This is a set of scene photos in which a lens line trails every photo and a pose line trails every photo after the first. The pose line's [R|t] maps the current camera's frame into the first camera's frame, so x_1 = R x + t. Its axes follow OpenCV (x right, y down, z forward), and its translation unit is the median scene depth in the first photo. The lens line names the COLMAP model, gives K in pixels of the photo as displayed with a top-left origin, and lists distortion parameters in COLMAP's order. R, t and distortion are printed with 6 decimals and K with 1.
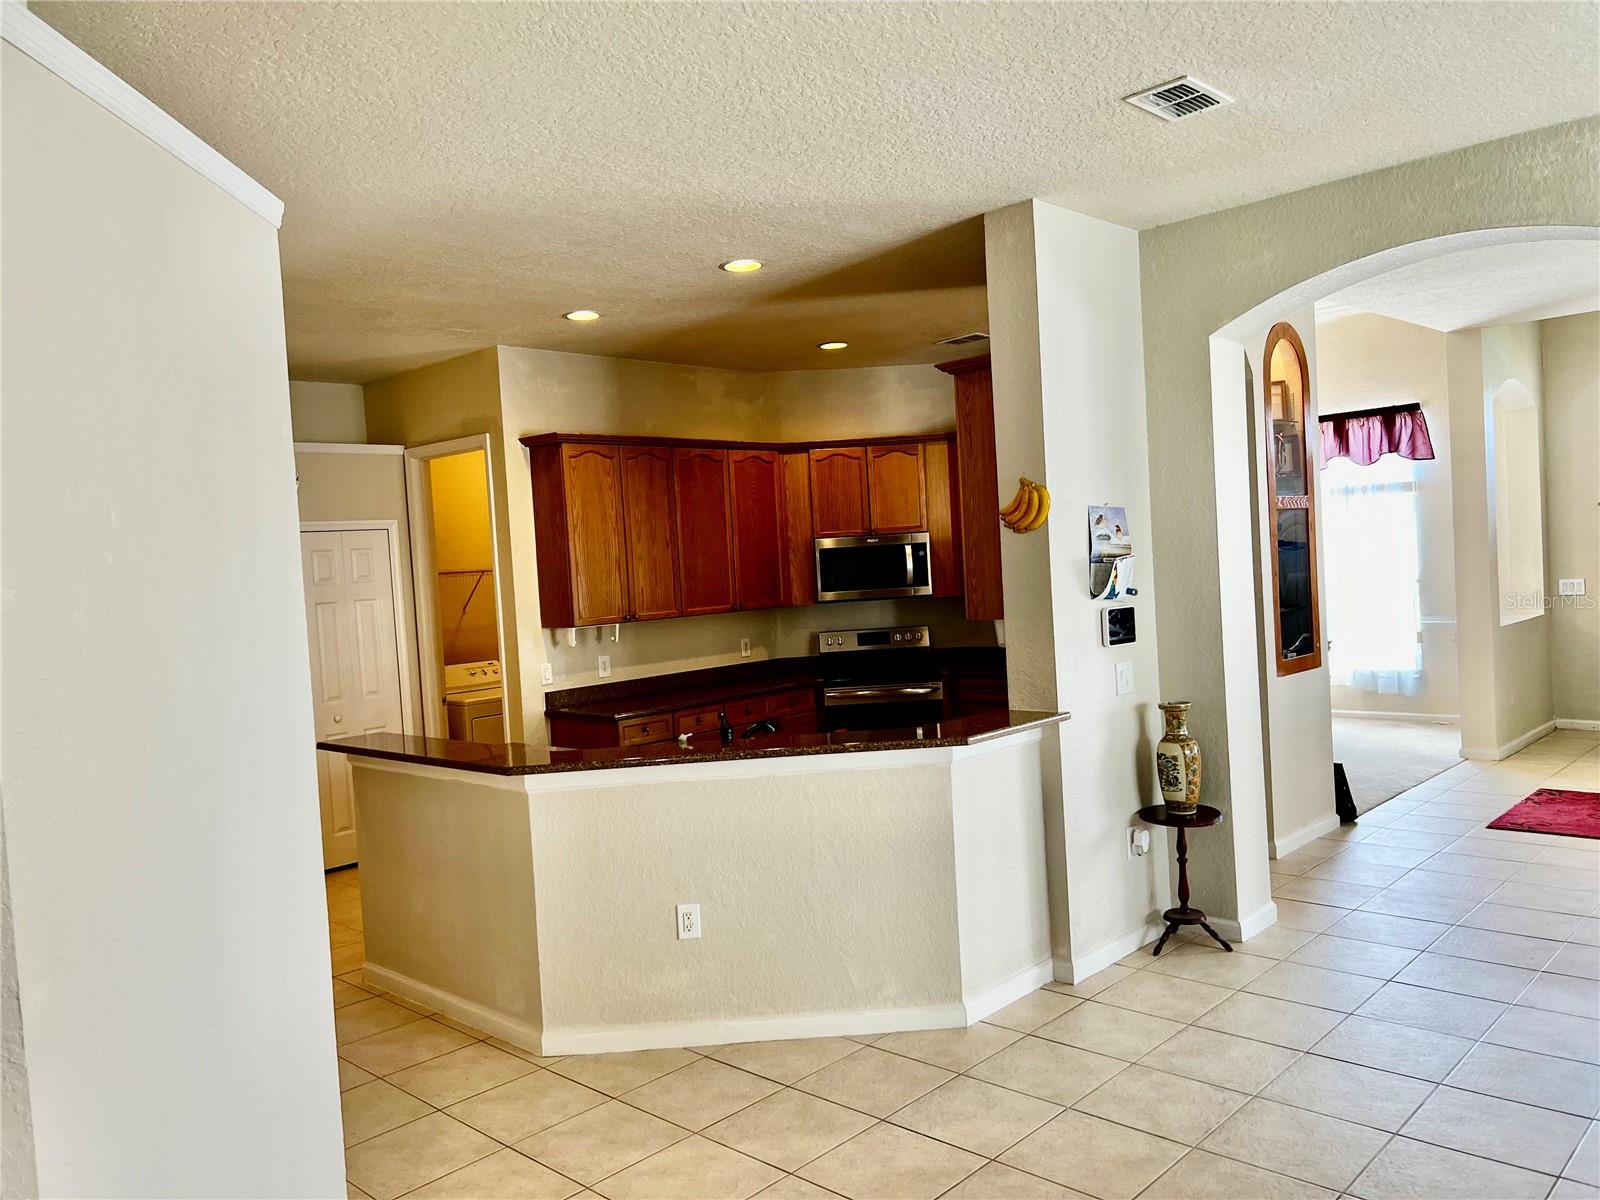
lens RADIAL K [[1199.8, 0, 791.8], [0, 1199.8, 602.0], [0, 0, 1]] dist [0.042912, -0.043694]
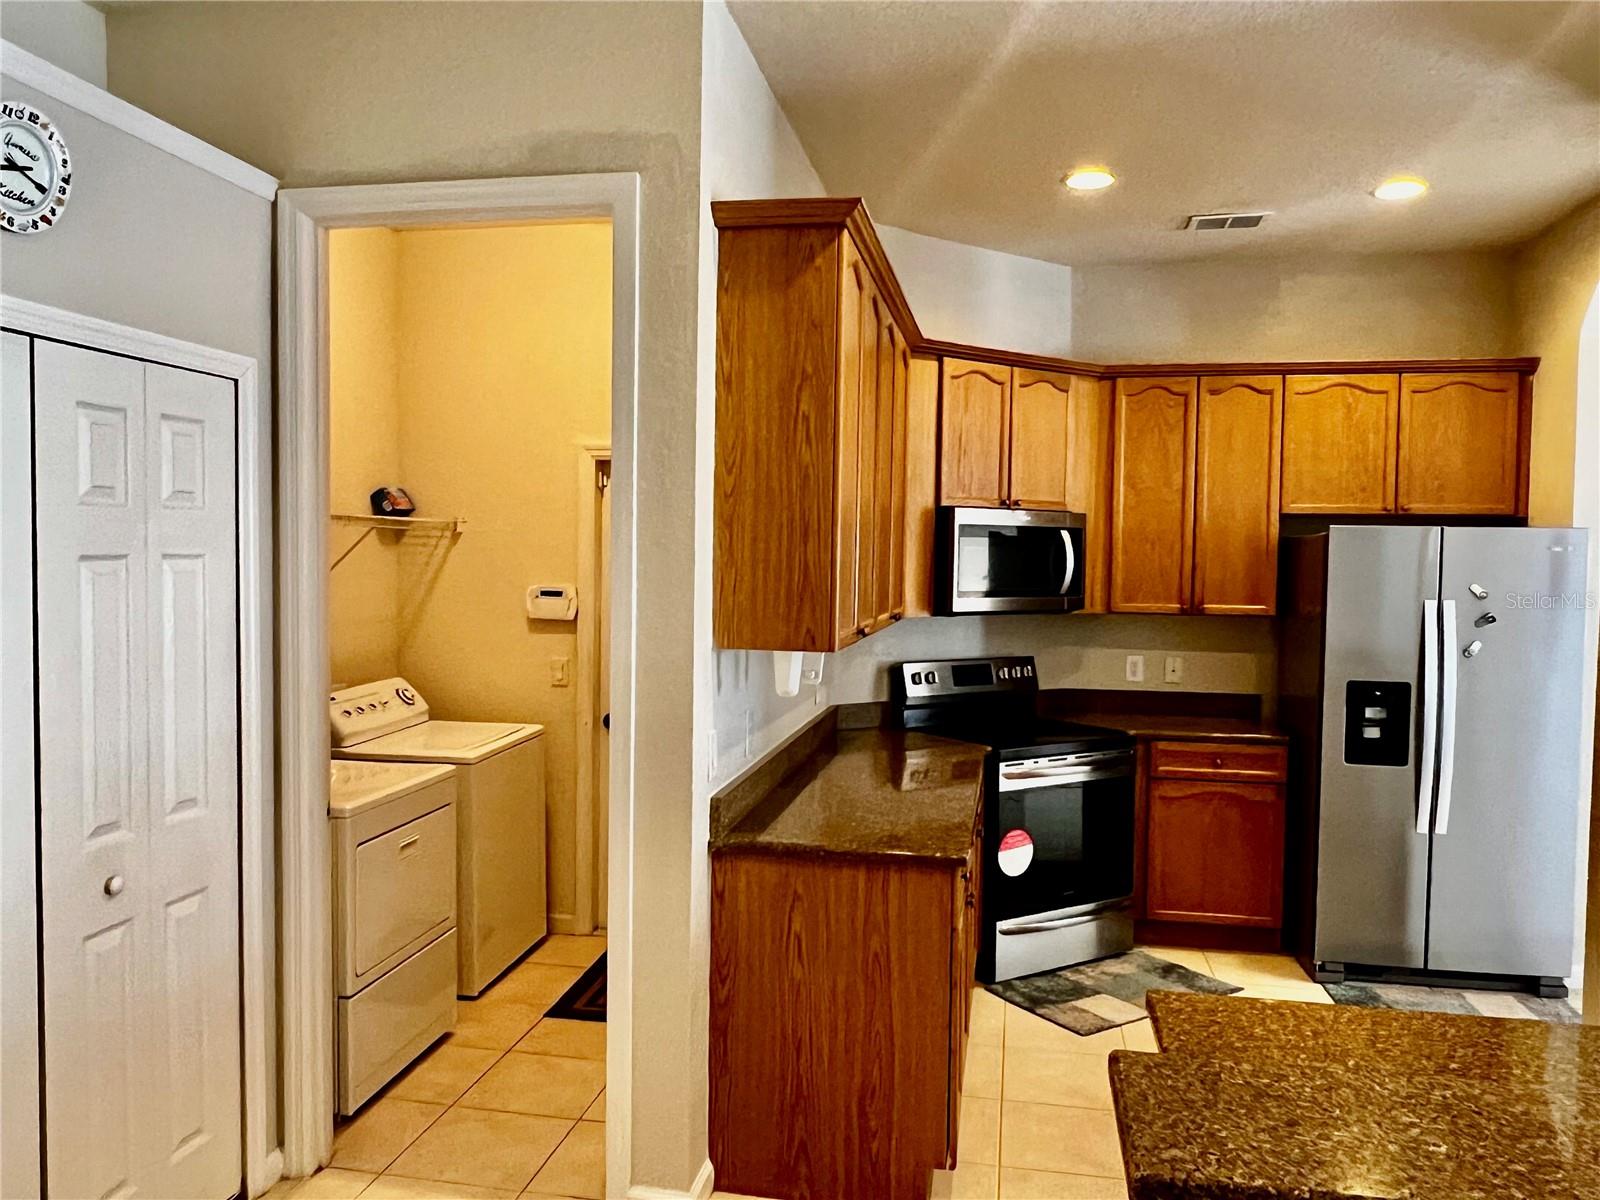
lens RADIAL K [[1187.6, 0, 783.1], [0, 1187.6, 605.7], [0, 0, 1]] dist [-0.000094, -0.009366]
pose [[0.840617, 0.048588, 0.539446, -0.505530], [-0.044220, 0.998800, -0.021053, 0.016814], [-0.539822, -0.006157, 0.841757, 0.755911]]
